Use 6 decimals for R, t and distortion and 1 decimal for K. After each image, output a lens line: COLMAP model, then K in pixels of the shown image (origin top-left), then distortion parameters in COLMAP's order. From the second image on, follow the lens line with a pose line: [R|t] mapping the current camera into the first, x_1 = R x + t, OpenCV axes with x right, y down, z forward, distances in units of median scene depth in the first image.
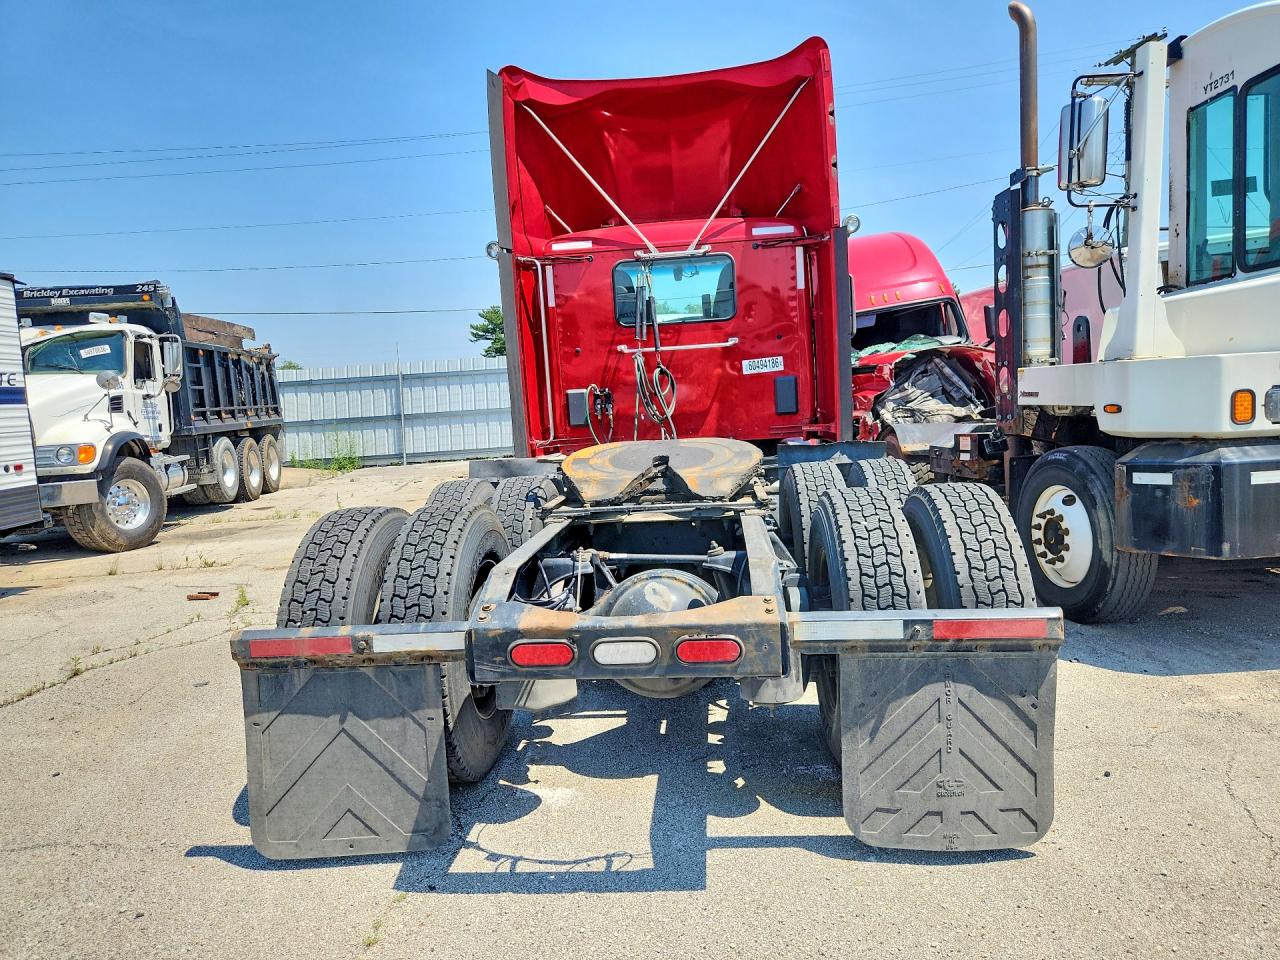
lens RADIAL K [[878.7, 0, 648.5], [0, 878.7, 473.5], [0, 0, 1]] dist [0.073792, -0.066326]
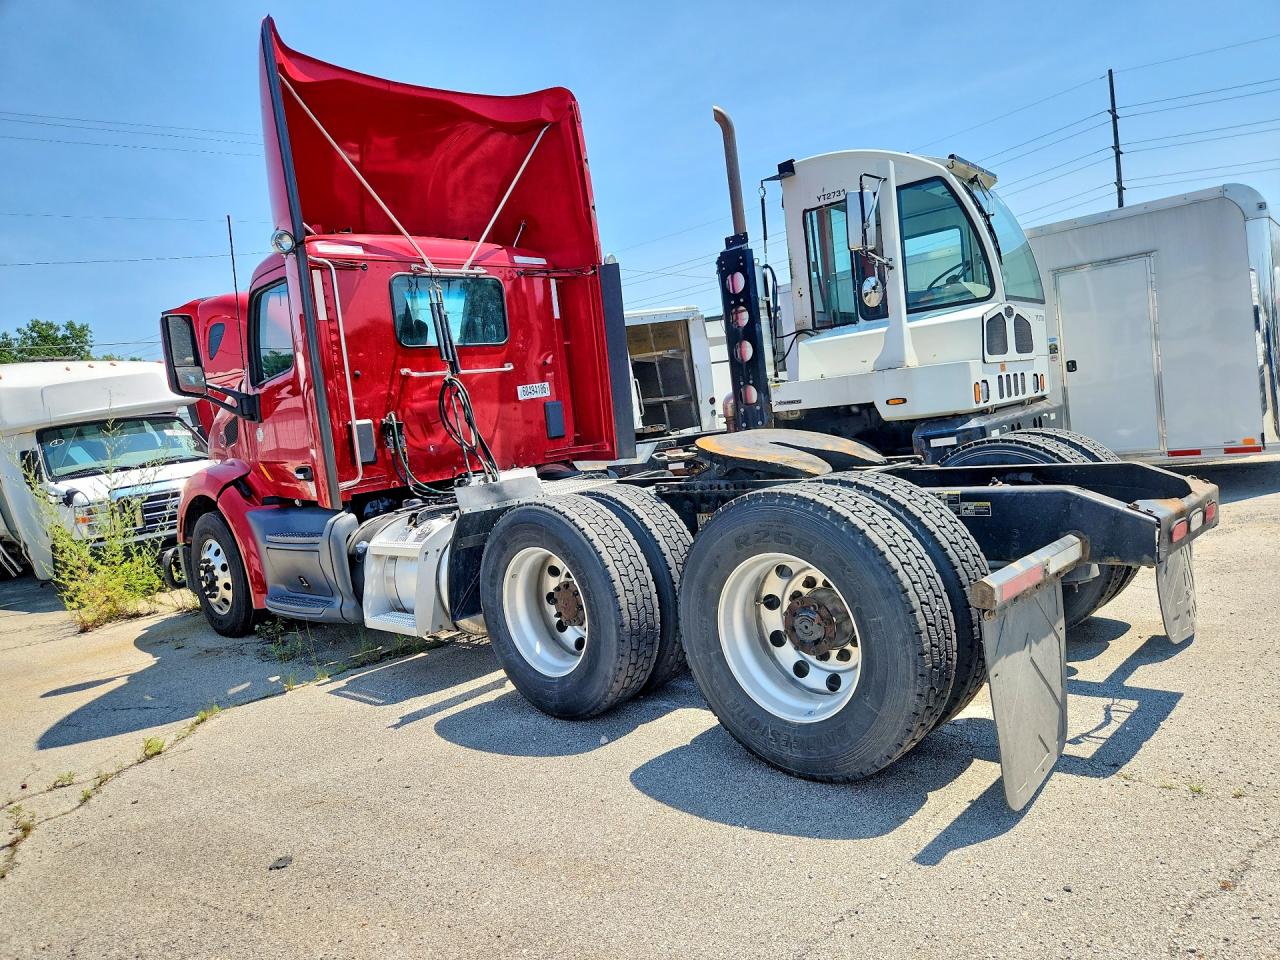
lens RADIAL K [[884.6, 0, 674.4], [0, 884.6, 463.4], [0, 0, 1]] dist [0.070852, -0.062979]
pose [[0.618062, -0.063513, 0.783559, -0.565880], [0.146599, 0.988559, -0.035506, 0.017672], [-0.772339, 0.136814, 0.620302, 0.260466]]
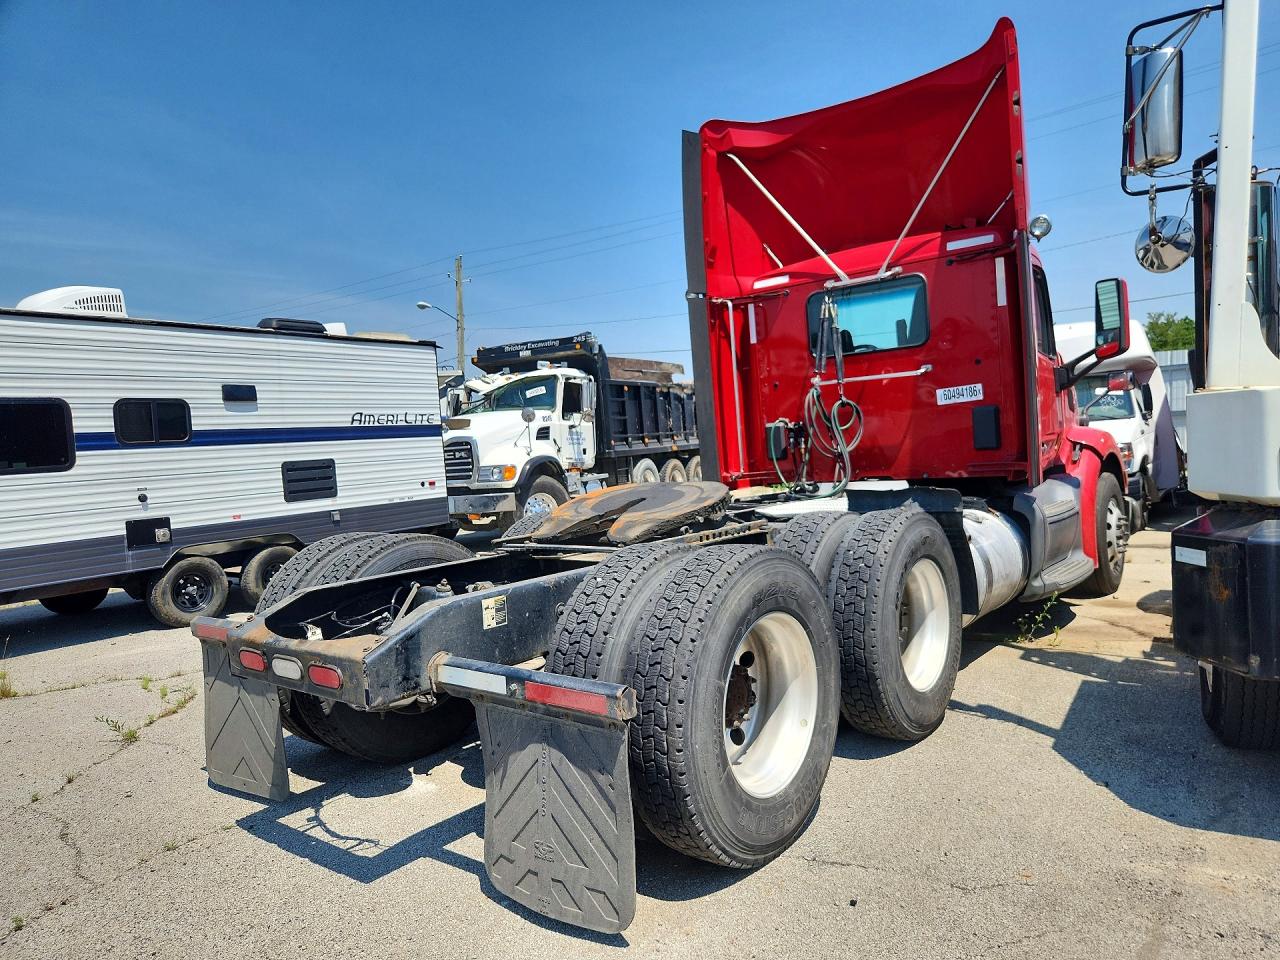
lens RADIAL K [[880.6, 0, 661.7], [0, 880.6, 483.5], [0, 0, 1]] dist [0.068647, -0.071135]
pose [[0.829469, 0.029753, -0.557759, 0.381074], [-0.033396, 0.999436, 0.003649, -0.026218], [0.557553, 0.015600, 0.829995, 0.090711]]
